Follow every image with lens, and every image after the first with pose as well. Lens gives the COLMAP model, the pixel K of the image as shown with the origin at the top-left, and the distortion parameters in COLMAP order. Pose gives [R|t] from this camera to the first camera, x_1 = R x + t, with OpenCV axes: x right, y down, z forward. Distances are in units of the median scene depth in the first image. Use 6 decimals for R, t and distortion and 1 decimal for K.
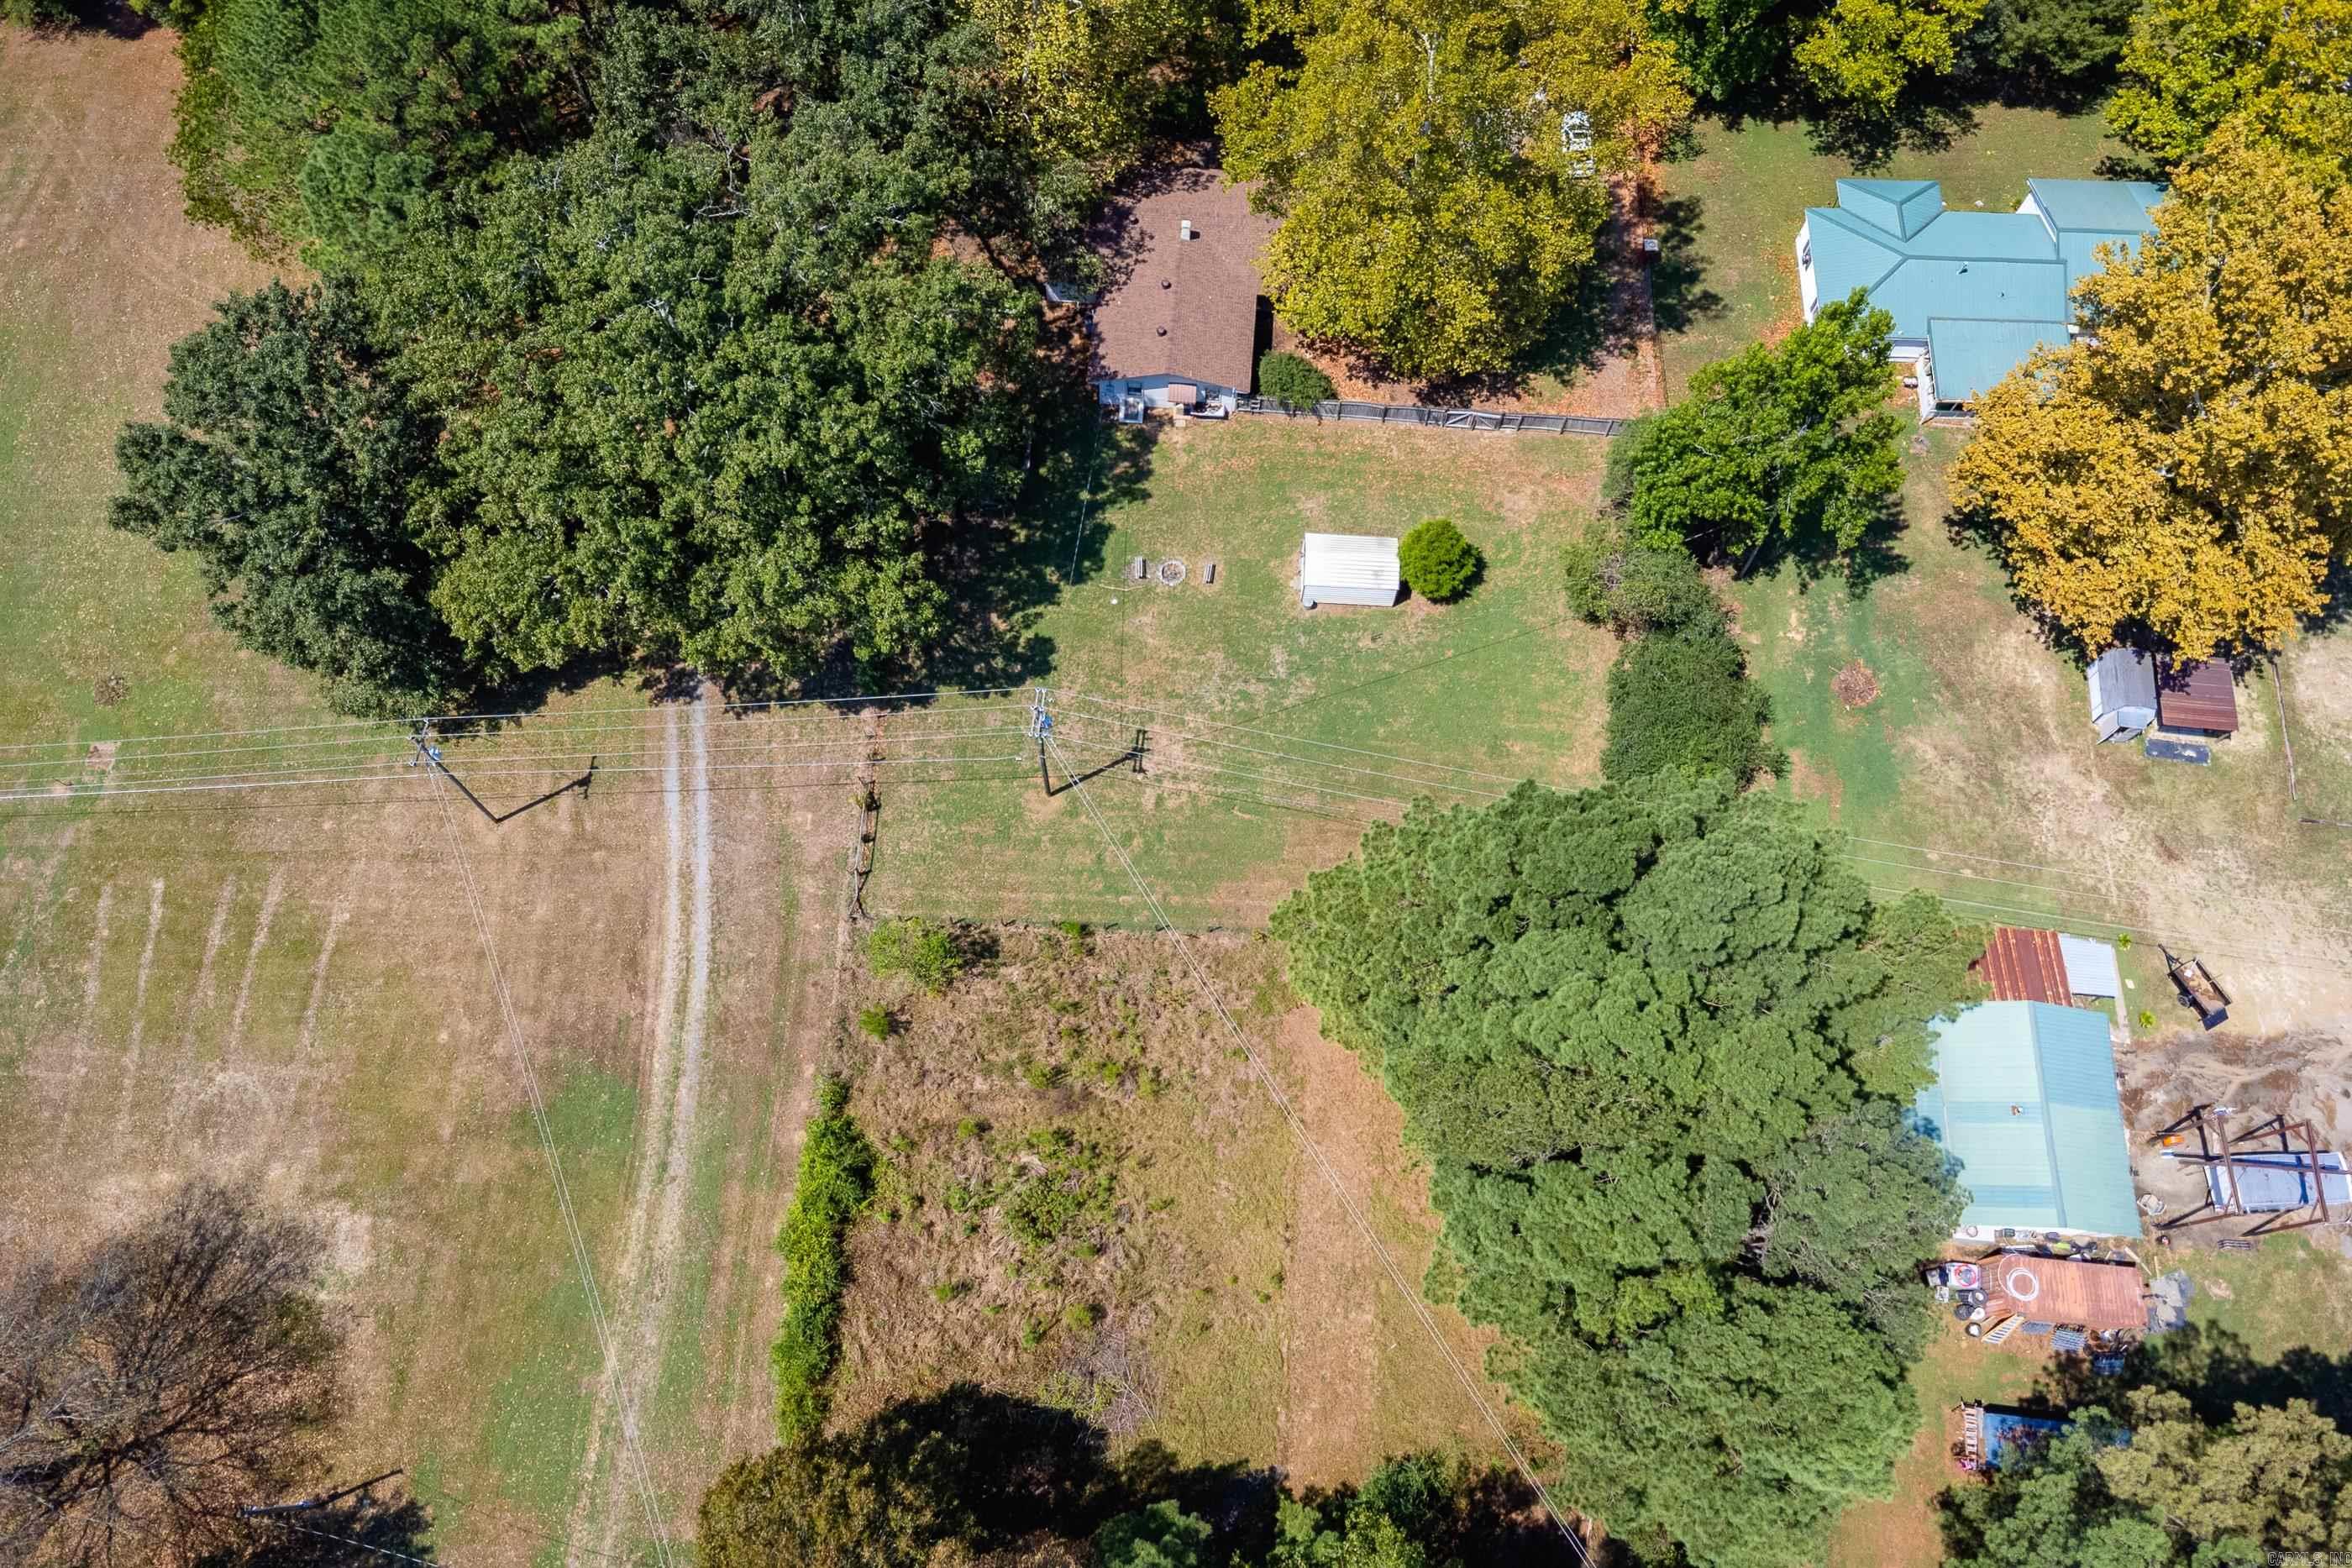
lens RADIAL K [[1649.3, 0, 1177.8], [0, 1649.3, 781.0], [0, 0, 1]] dist [0.013347, -0.008451]
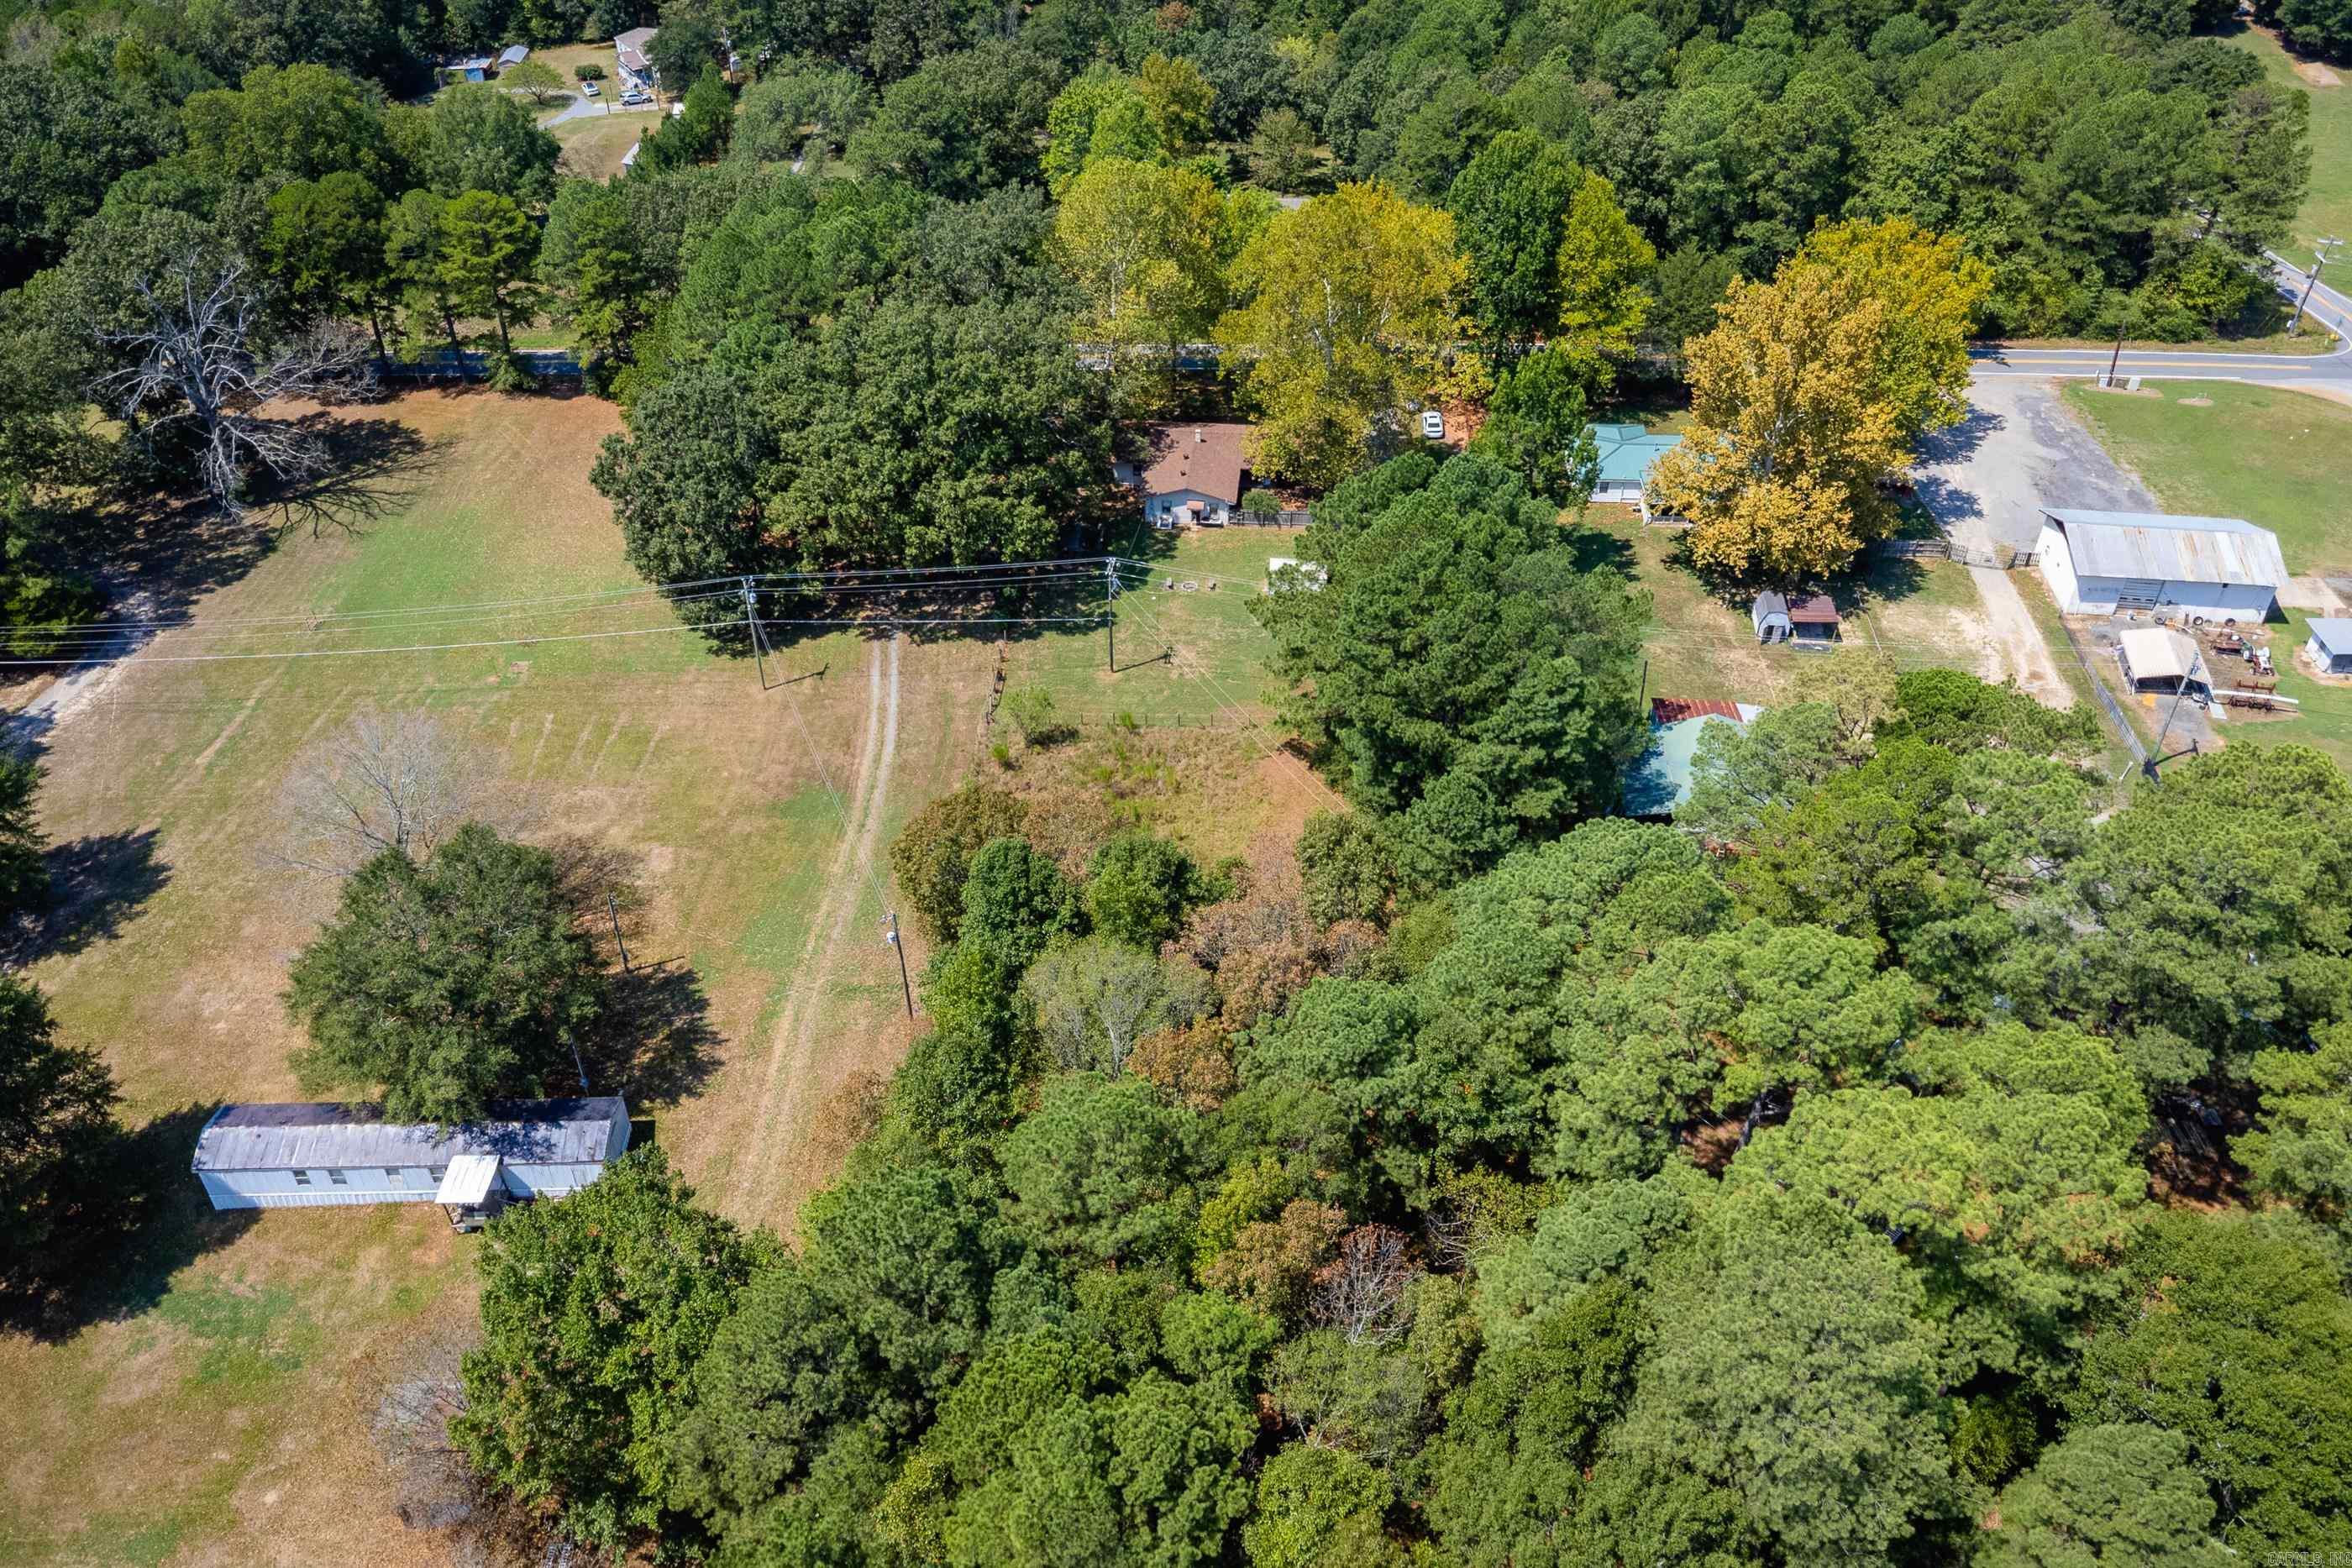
lens RADIAL K [[1649.3, 0, 1175.1], [0, 1649.3, 787.3], [0, 0, 1]] dist [0.013347, -0.008451]
pose [[0.999932, 0.004830, -0.010593, 0.001141], [-0.009201, 0.885333, -0.464866, 0.834573], [0.007133, 0.464932, 0.885318, -0.358756]]
